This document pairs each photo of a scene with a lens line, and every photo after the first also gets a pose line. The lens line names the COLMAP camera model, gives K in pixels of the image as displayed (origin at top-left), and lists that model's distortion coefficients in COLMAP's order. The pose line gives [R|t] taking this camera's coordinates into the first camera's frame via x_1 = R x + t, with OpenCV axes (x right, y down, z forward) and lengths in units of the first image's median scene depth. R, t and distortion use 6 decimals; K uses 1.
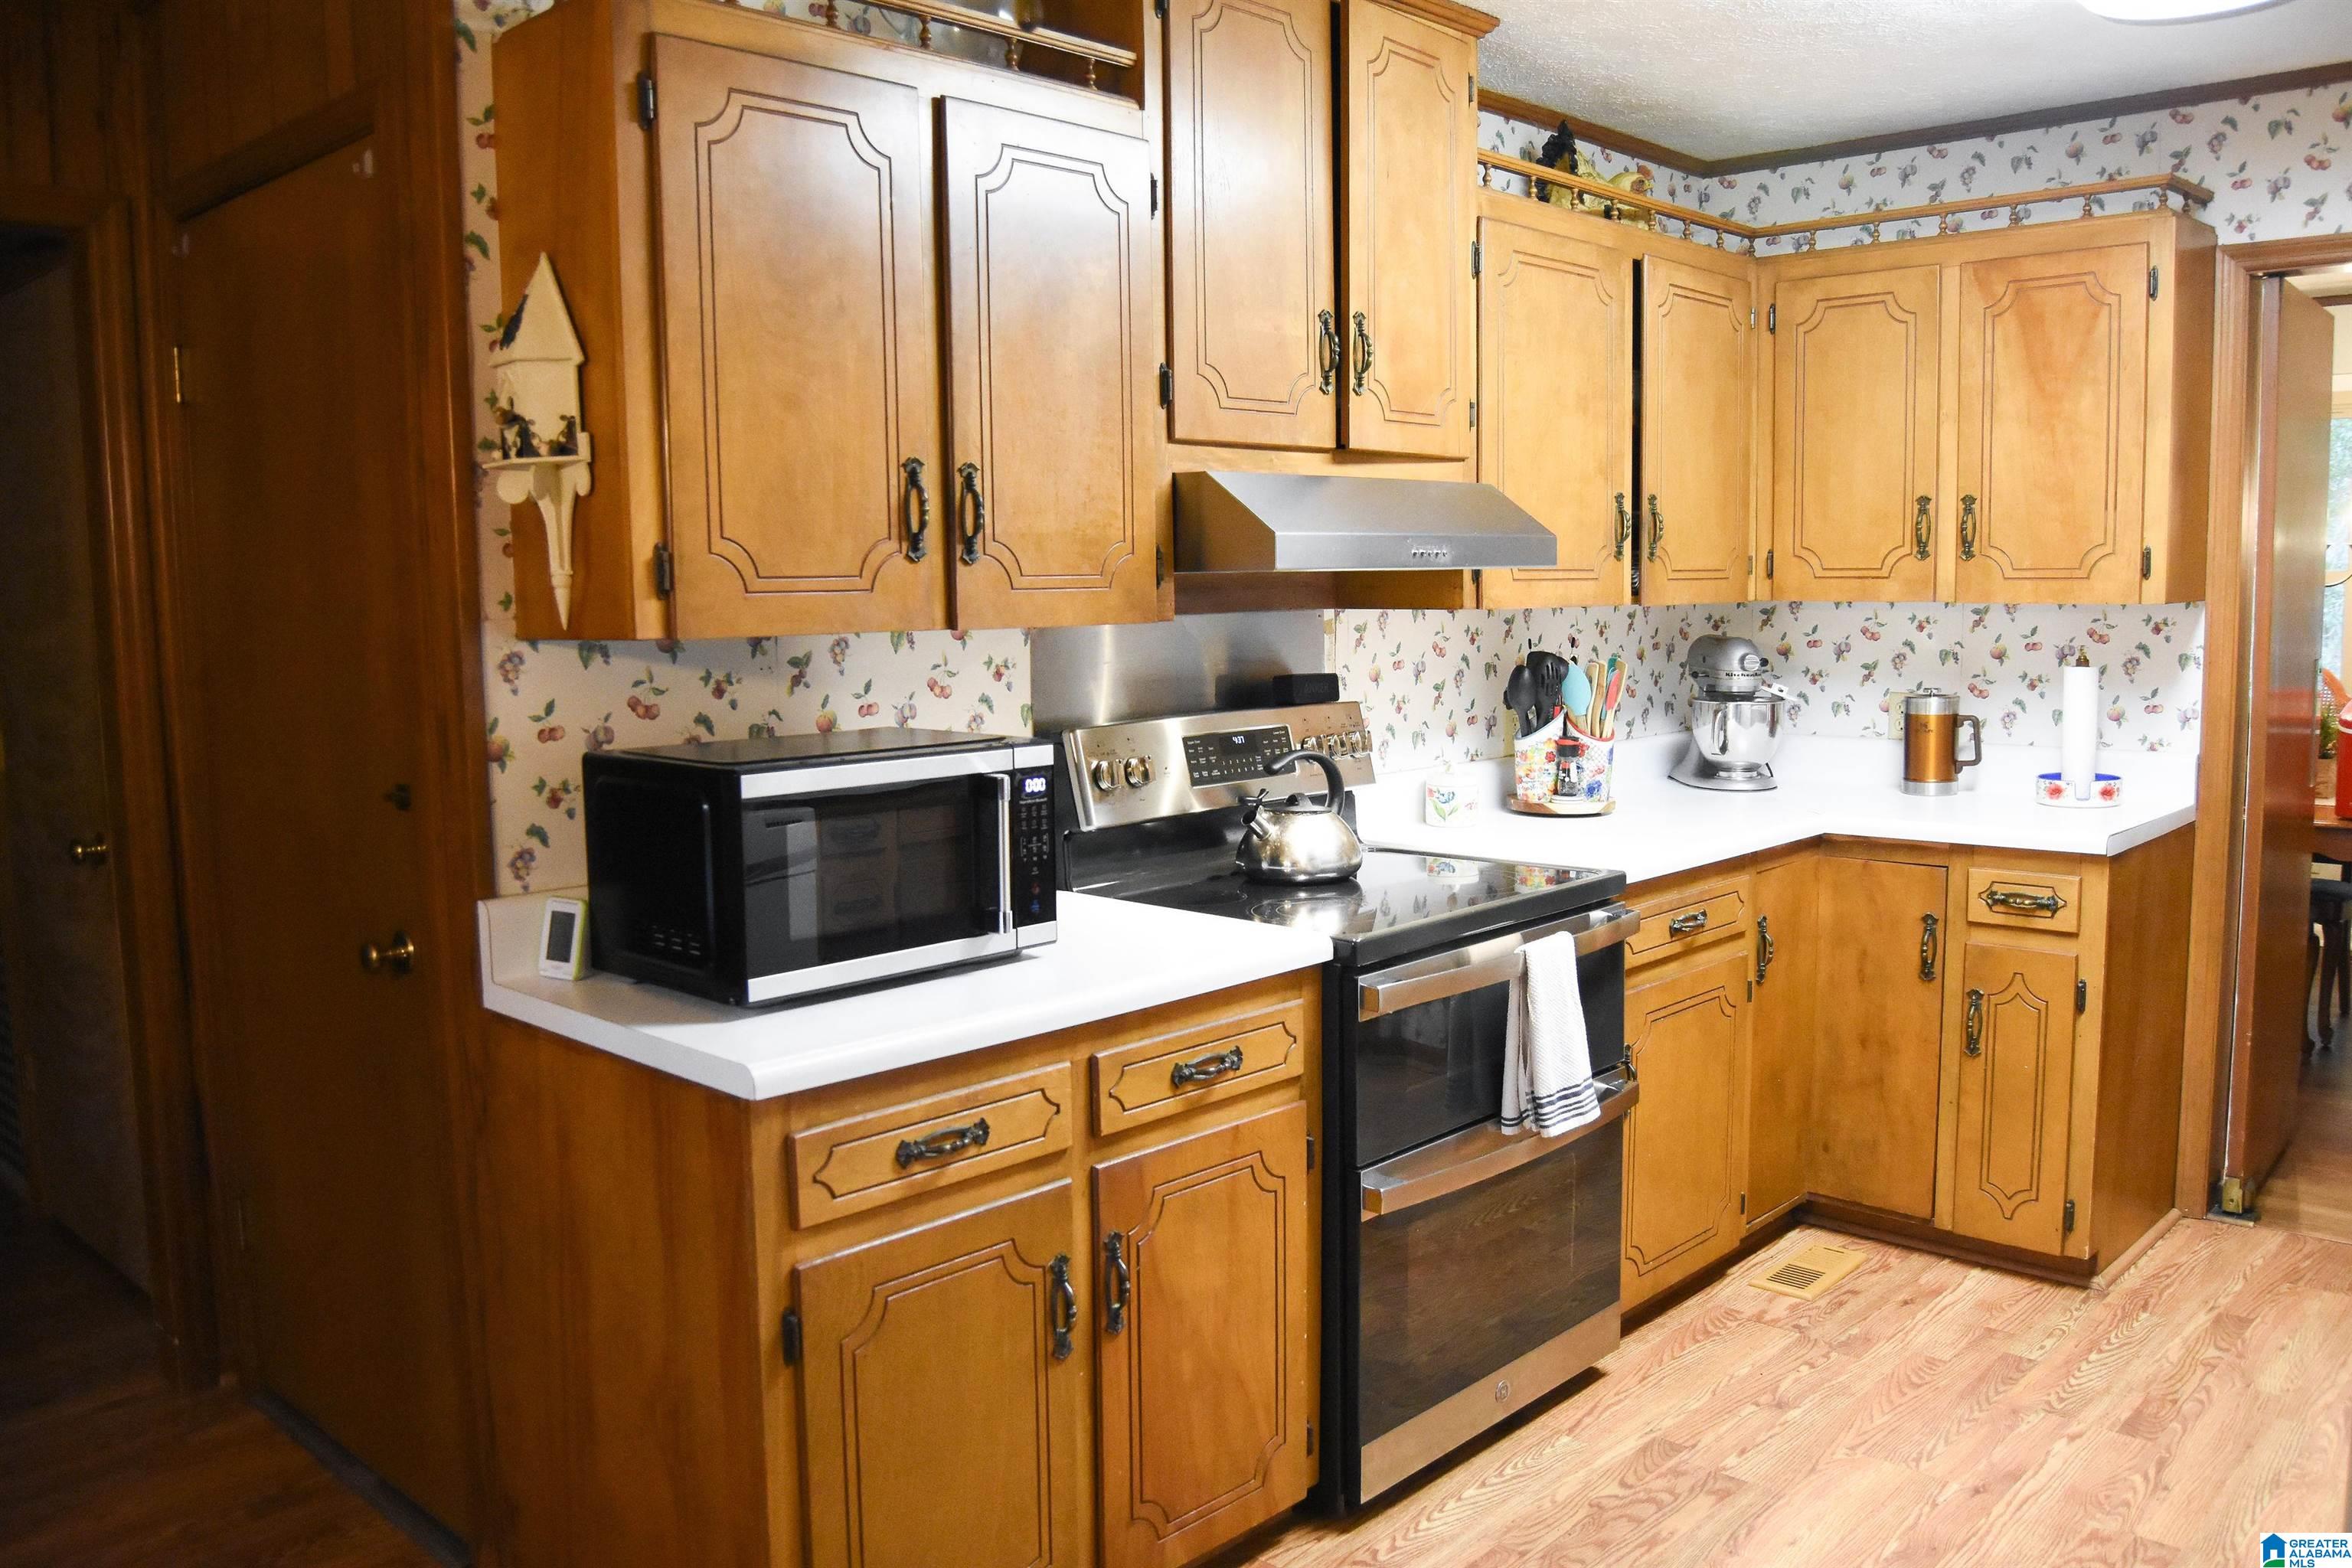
lens RADIAL K [[1881.8, 0, 1137.6], [0, 1881.8, 783.1], [0, 0, 1]] dist [-0.100760, 0.042980]
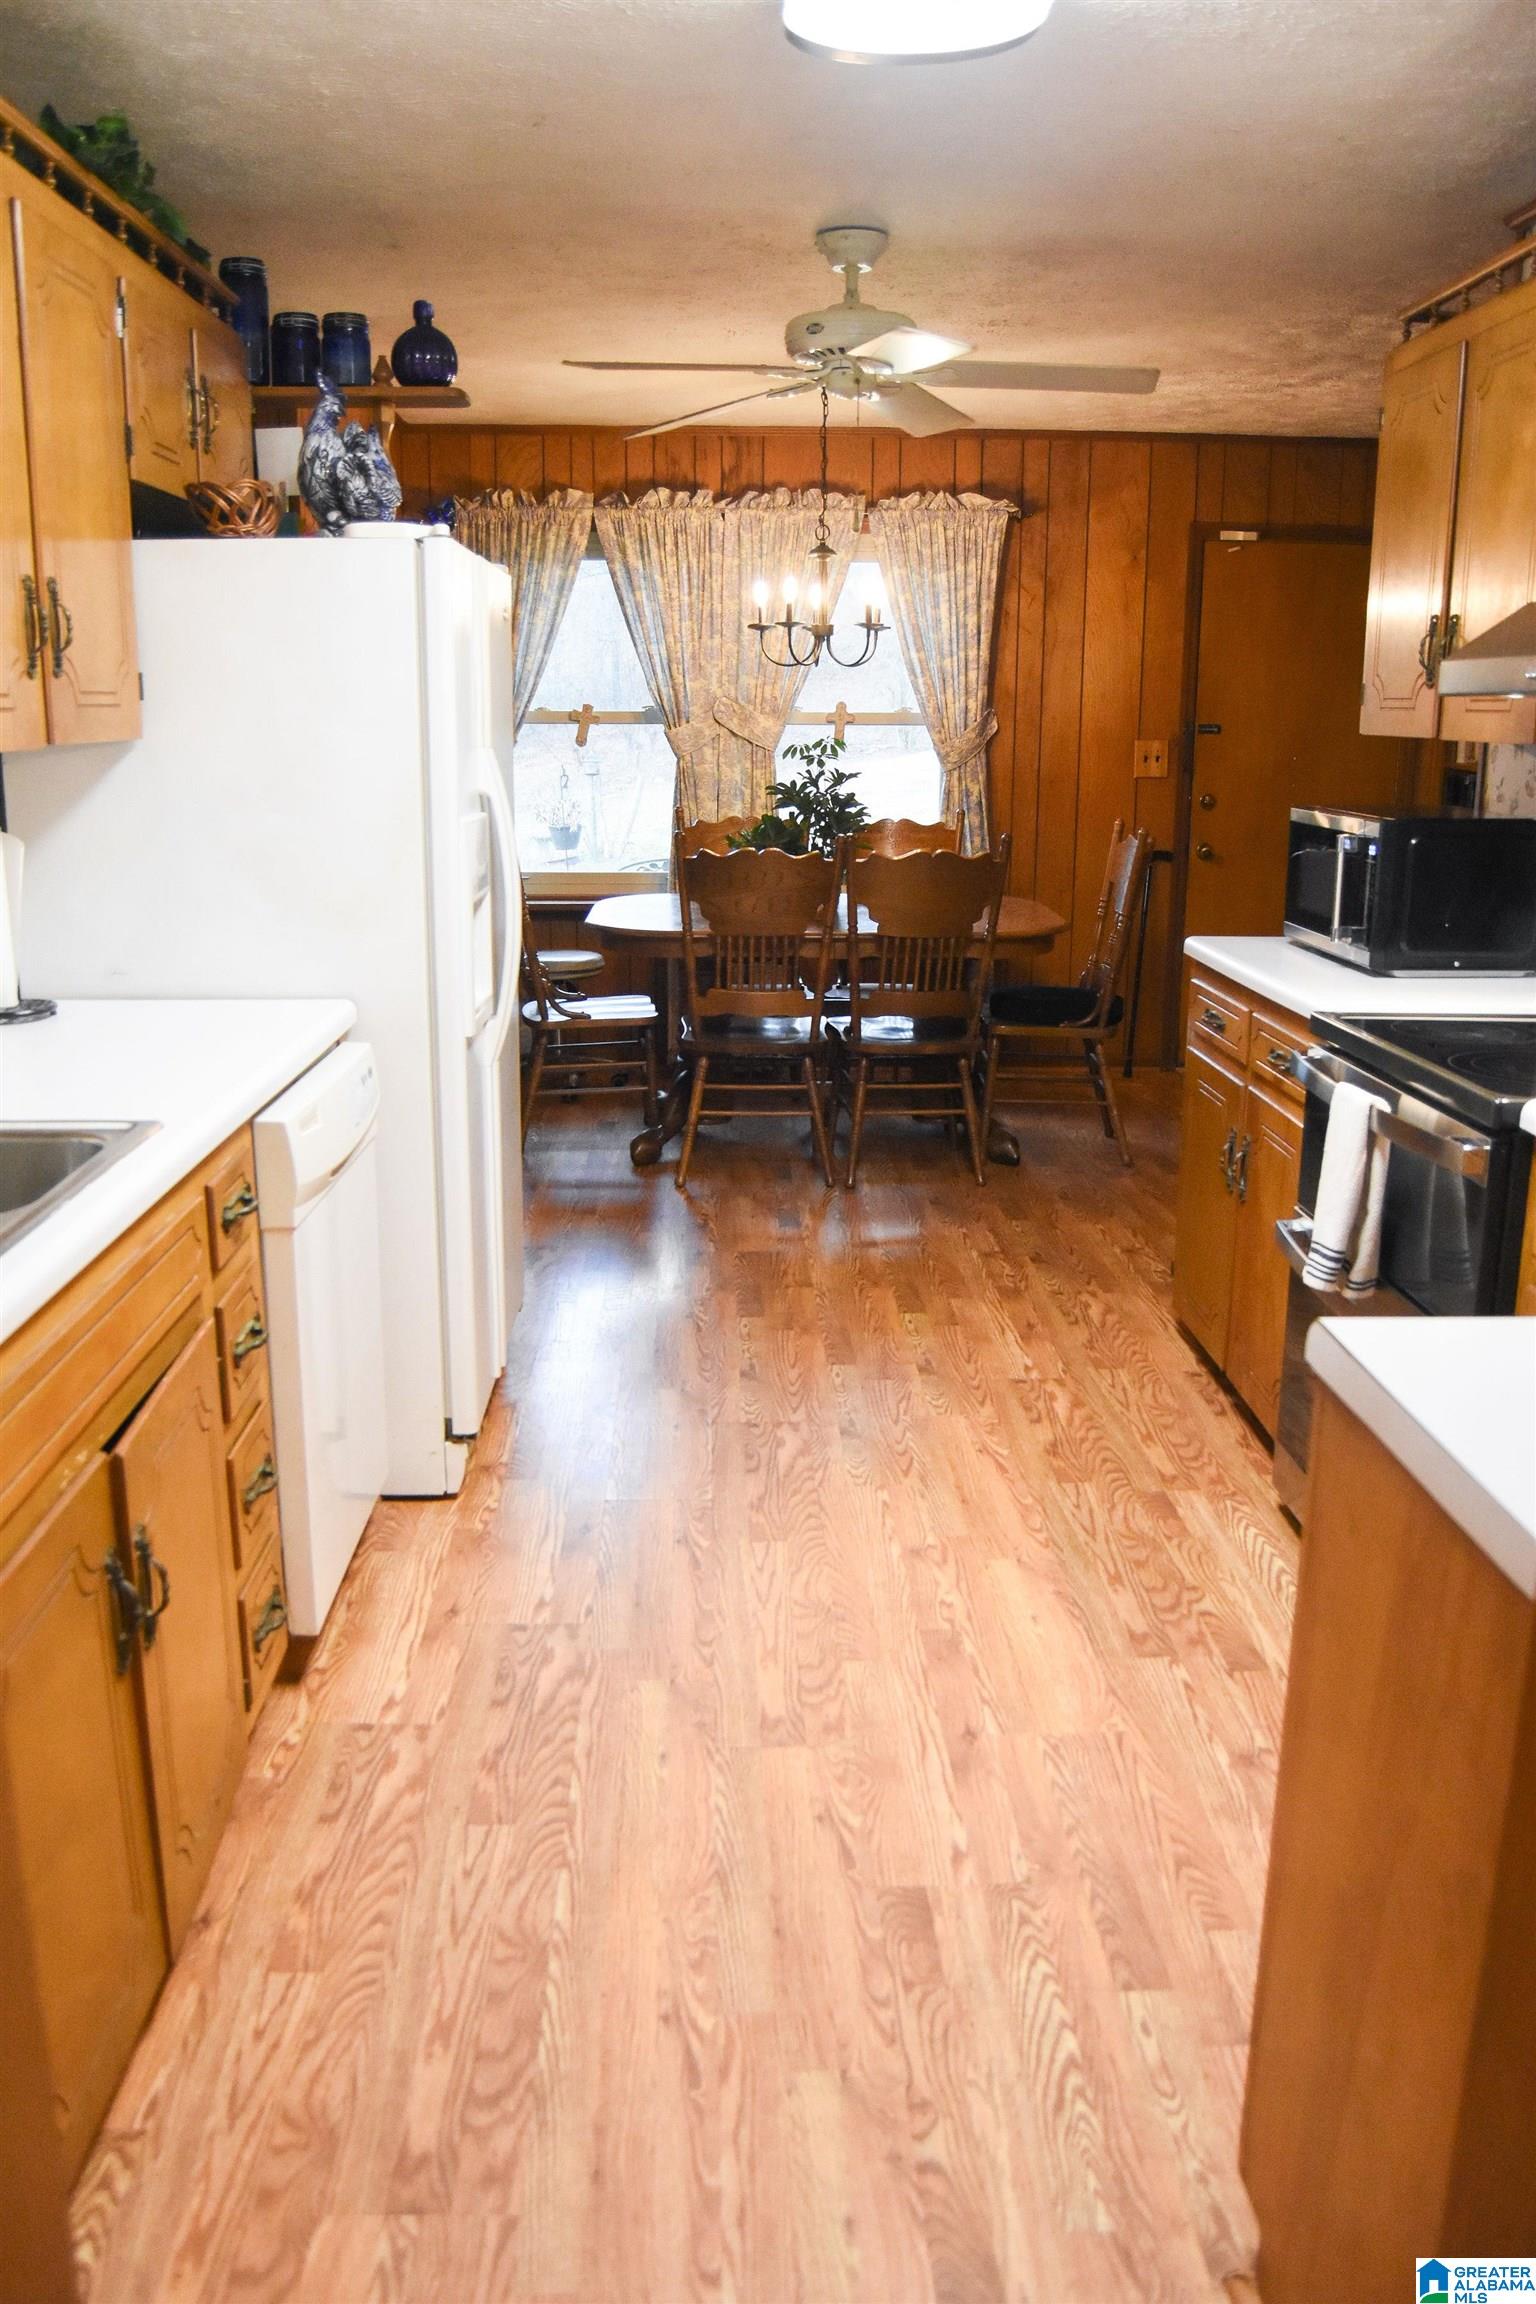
lens RADIAL K [[1843.4, 0, 768.0], [0, 1843.4, 1152.0], [0, 0, 1]] dist [-0.100760, 0.042980]
pose [[-0.693908, 0.179692, -0.697282, 1.076232], [-0.074802, 0.945134, 0.318004, -0.160122], [0.716168, 0.272823, -0.642395, 1.388430]]
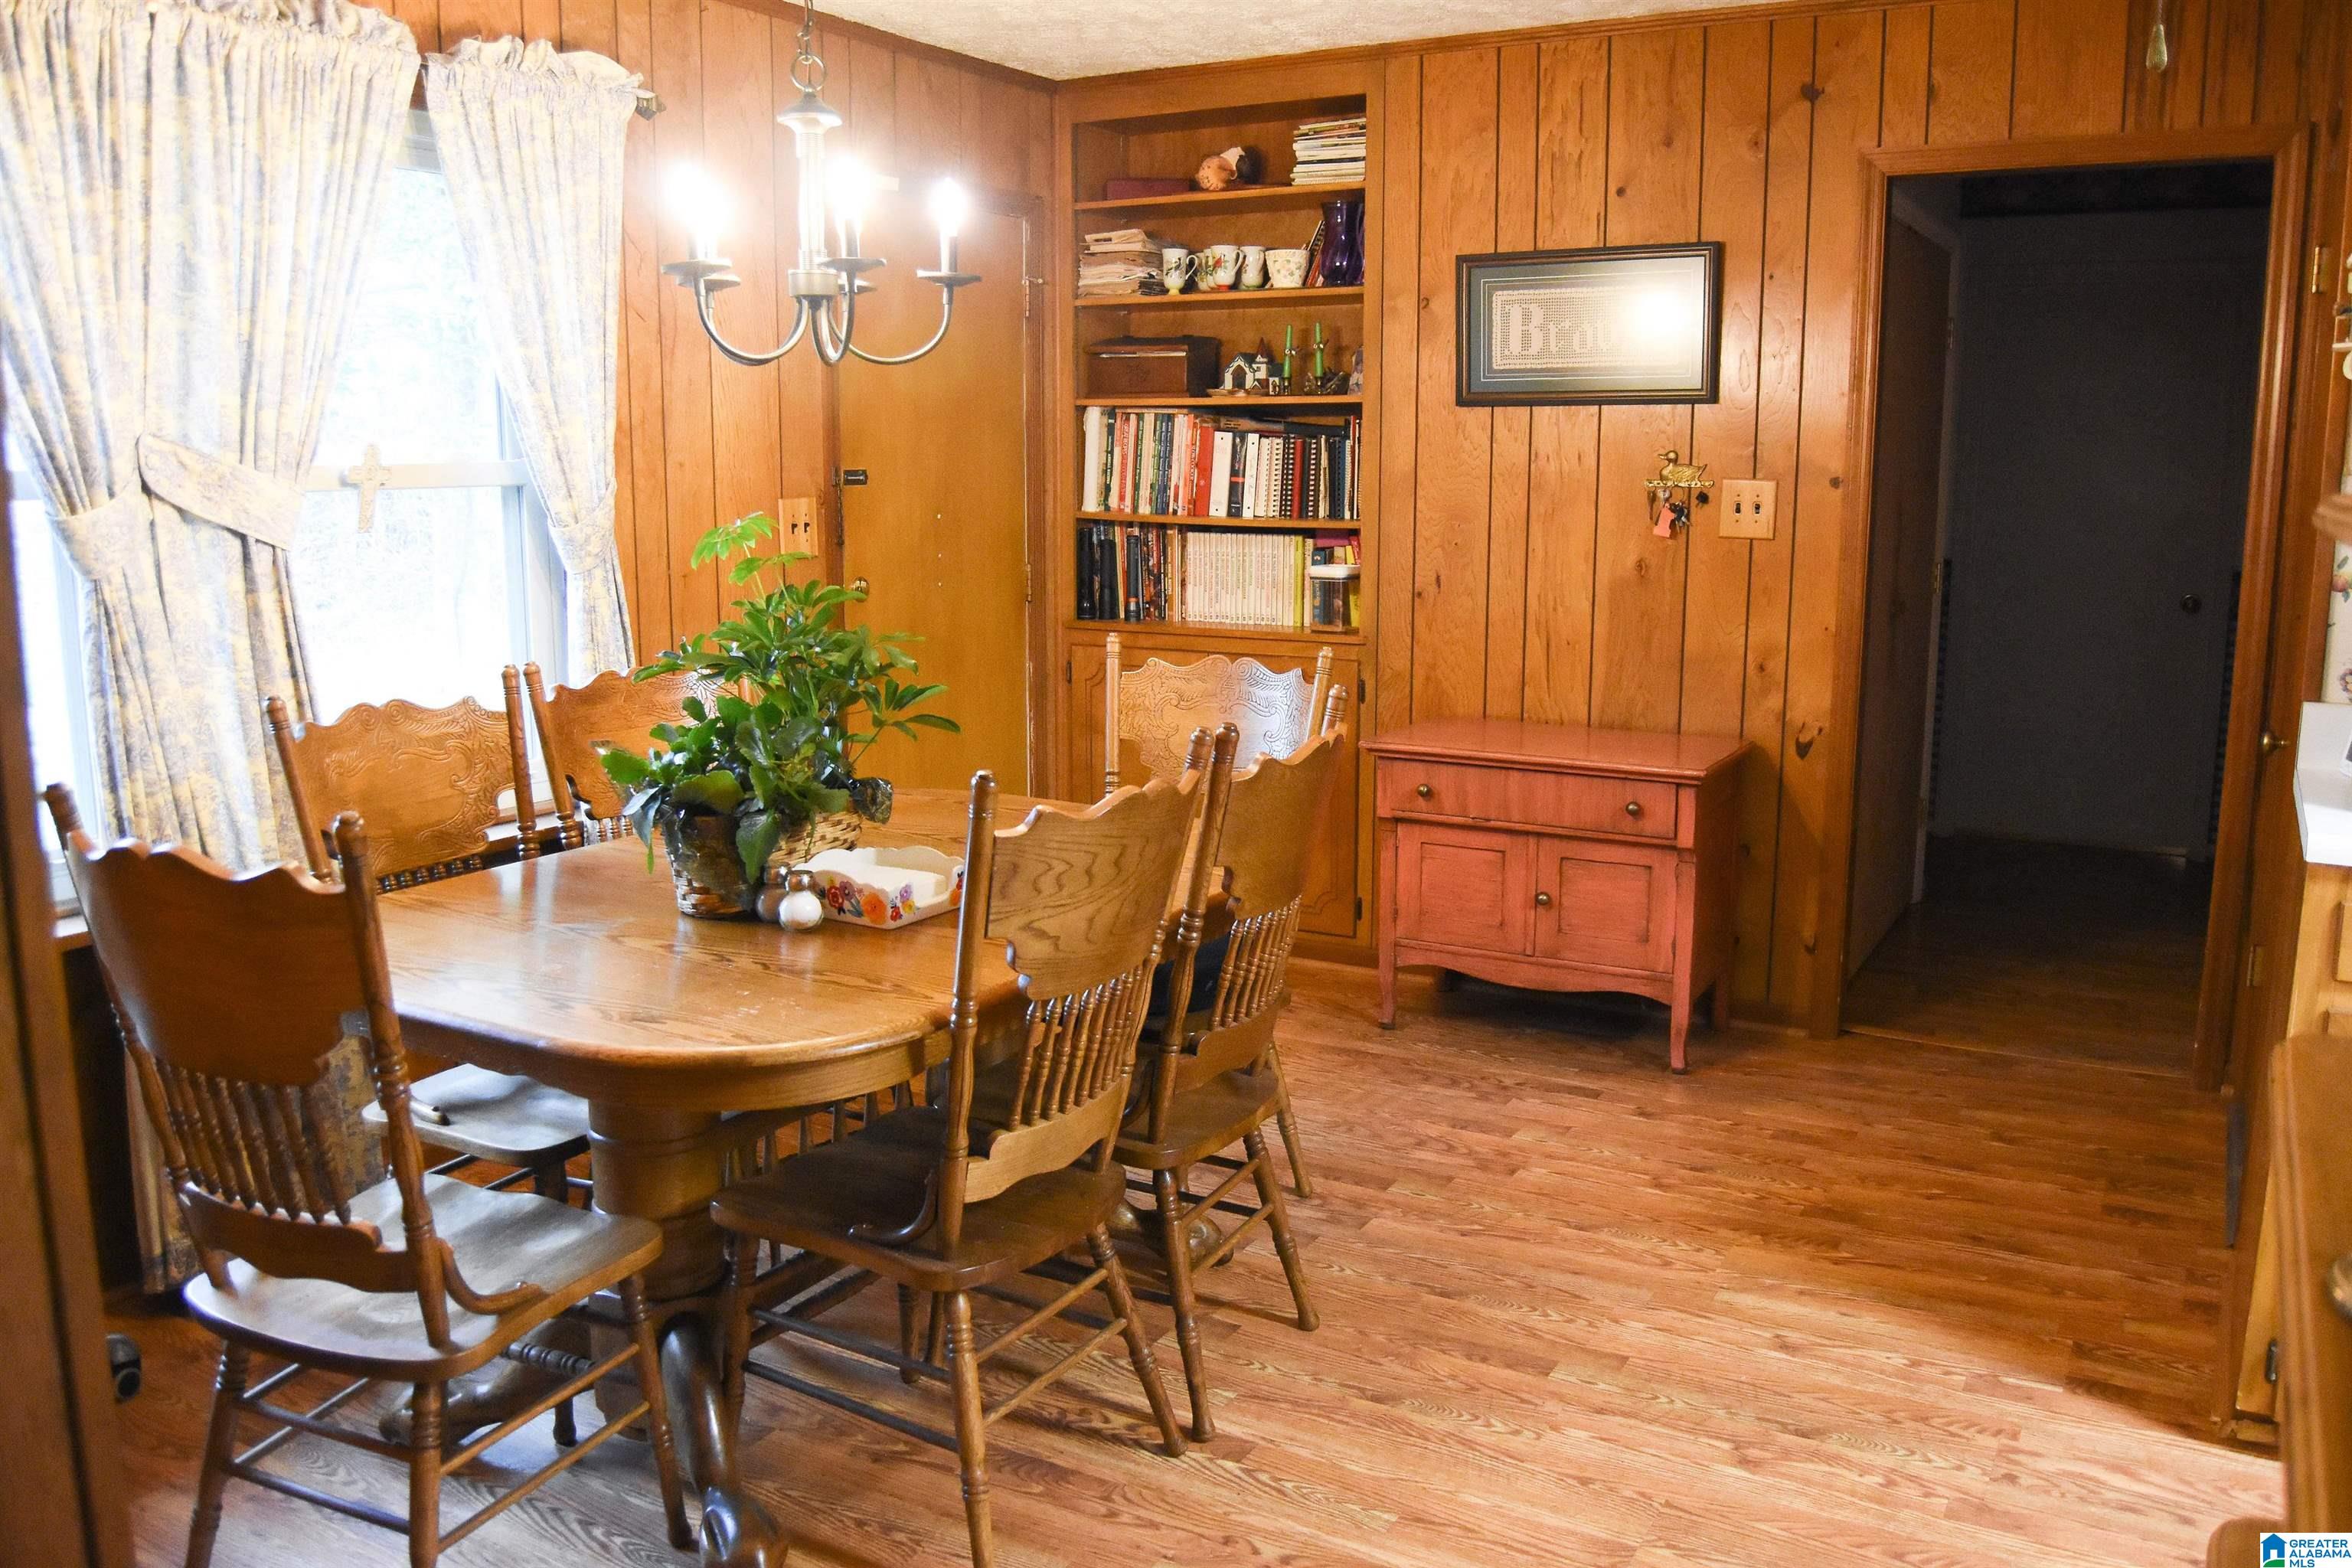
lens RADIAL K [[1881.8, 0, 1137.6], [0, 1881.8, 783.1], [0, 0, 1]] dist [-0.100760, 0.042980]
pose [[0.239962, 0.183179, -0.953344, 0.518276], [-0.110937, 0.980777, 0.160526, 0.006729], [0.964423, 0.067241, 0.255670, -0.048073]]
